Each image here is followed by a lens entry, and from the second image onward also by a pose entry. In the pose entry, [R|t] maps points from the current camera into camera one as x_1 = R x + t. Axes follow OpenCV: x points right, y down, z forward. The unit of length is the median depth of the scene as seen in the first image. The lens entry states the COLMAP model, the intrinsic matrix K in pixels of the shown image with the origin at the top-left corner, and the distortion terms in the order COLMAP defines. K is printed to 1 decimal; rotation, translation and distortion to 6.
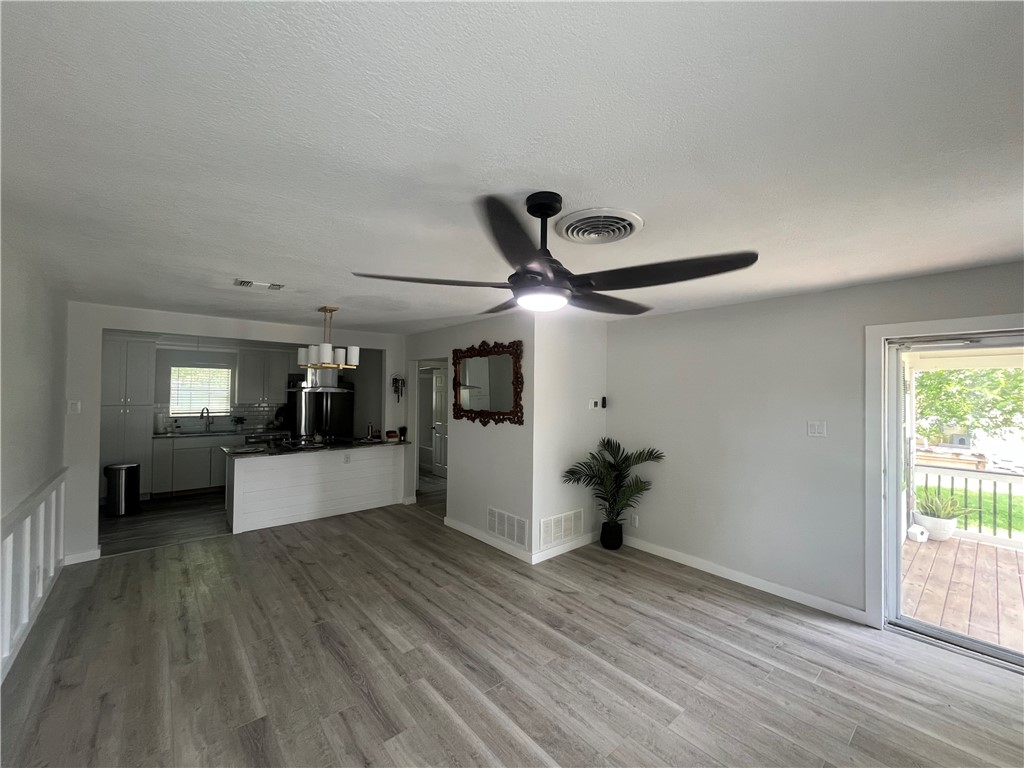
lens RADIAL K [[415.6, 0, 512.0], [0, 415.6, 384.0], [0, 0, 1]] dist [-0.001903, 0.000662]
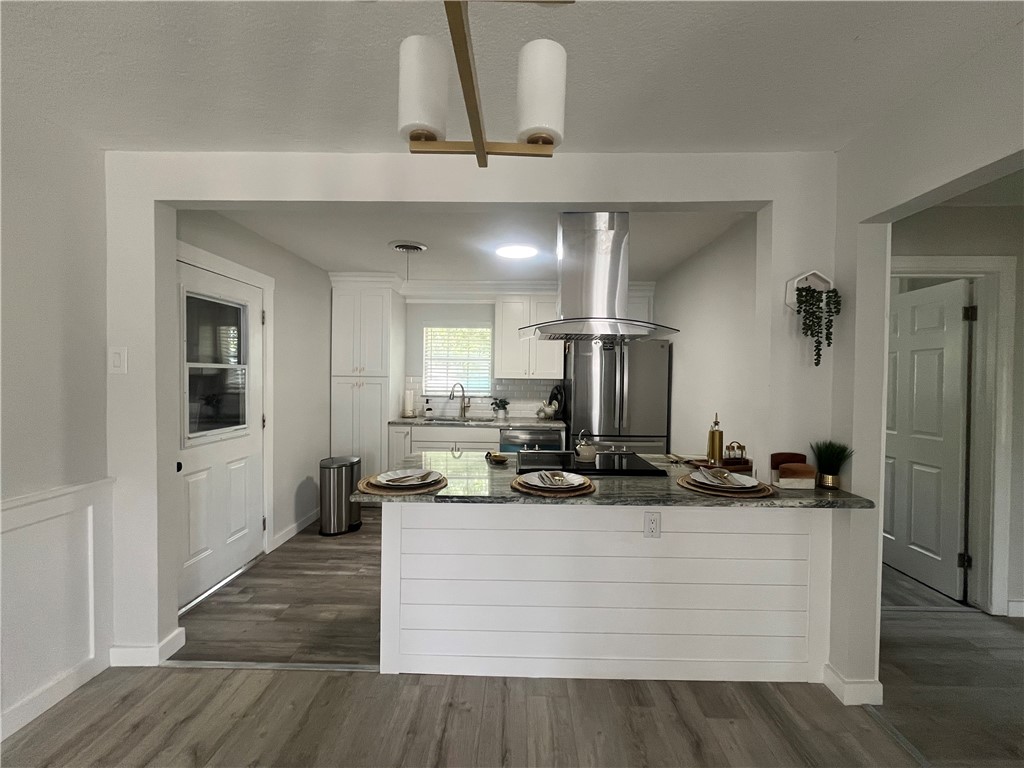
lens RADIAL K [[415.6, 0, 512.0], [0, 415.6, 384.0], [0, 0, 1]] dist [-0.001903, 0.000662]
pose [[0.745062, 0.008713, -0.666938, -0.370778], [0.005517, 0.999800, 0.019224, 0.080726], [0.666972, -0.018003, 0.744865, 0.973335]]
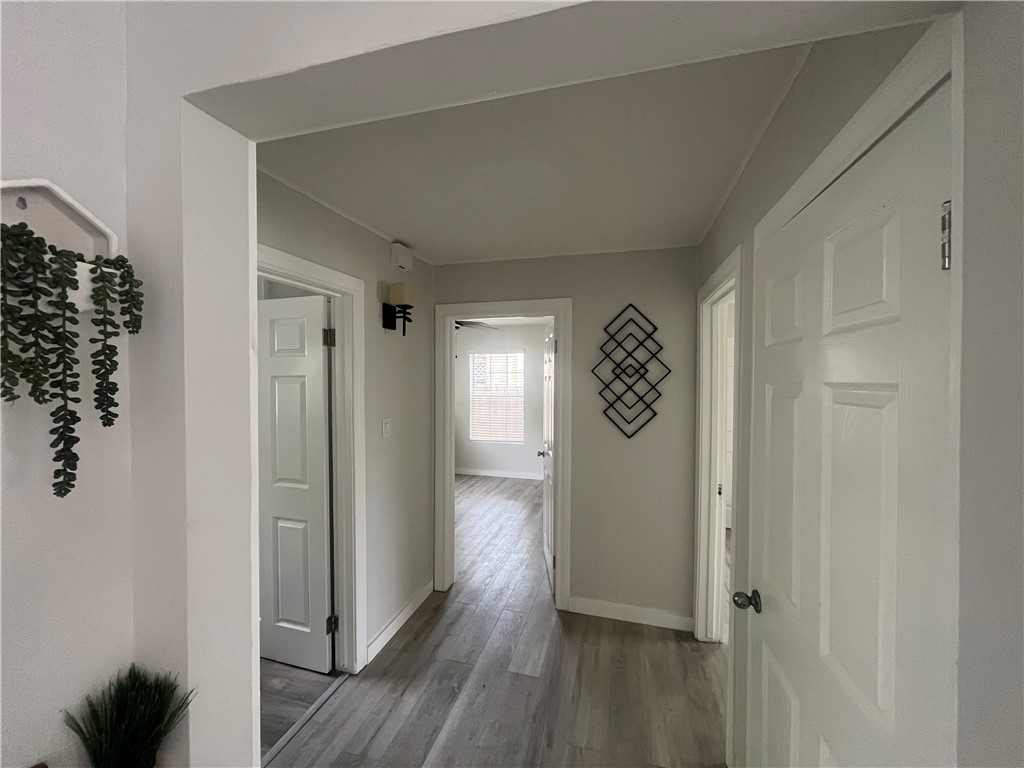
lens RADIAL K [[415.6, 0, 512.0], [0, 415.6, 384.0], [0, 0, 1]] dist [-0.001903, 0.000662]
pose [[0.831818, -0.019109, 0.554719, -0.377098], [-0.000714, 0.999370, 0.035497, 0.026191], [-0.555048, -0.029923, 0.831280, 1.359643]]
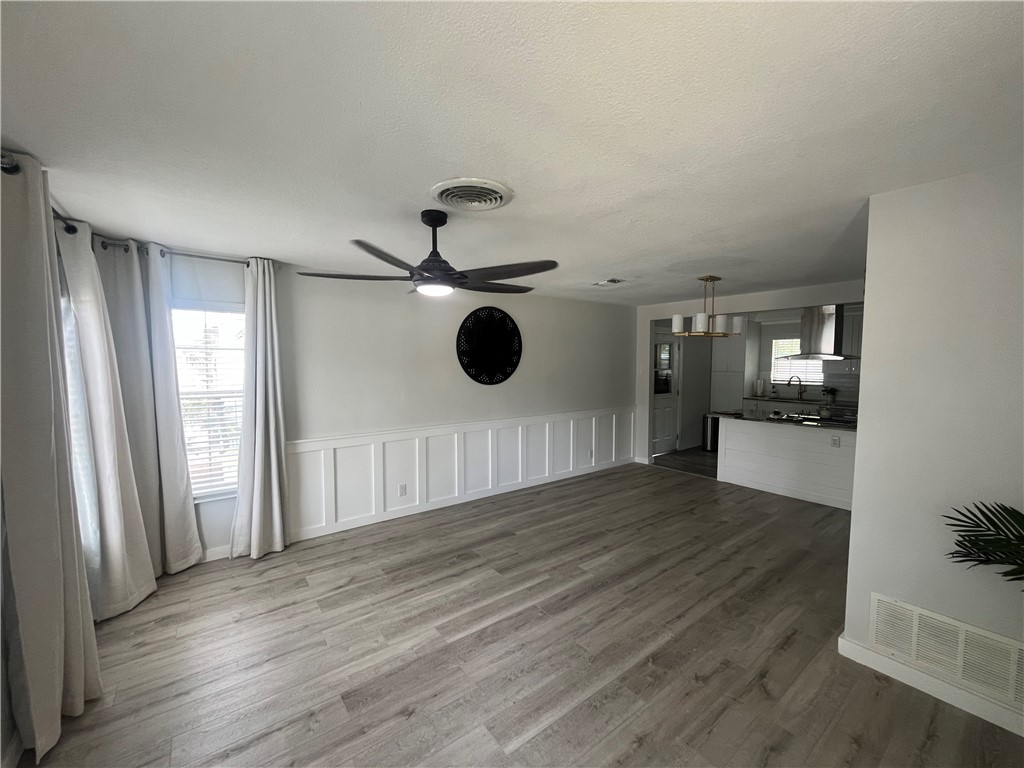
lens RADIAL K [[415.6, 0, 512.0], [0, 415.6, 384.0], [0, 0, 1]] dist [-0.001903, 0.000662]
pose [[-0.062110, 0.051157, -0.996757, 0.668974], [0.013436, 0.998638, 0.050416, 0.023732], [0.997979, -0.010261, -0.062713, 0.611912]]
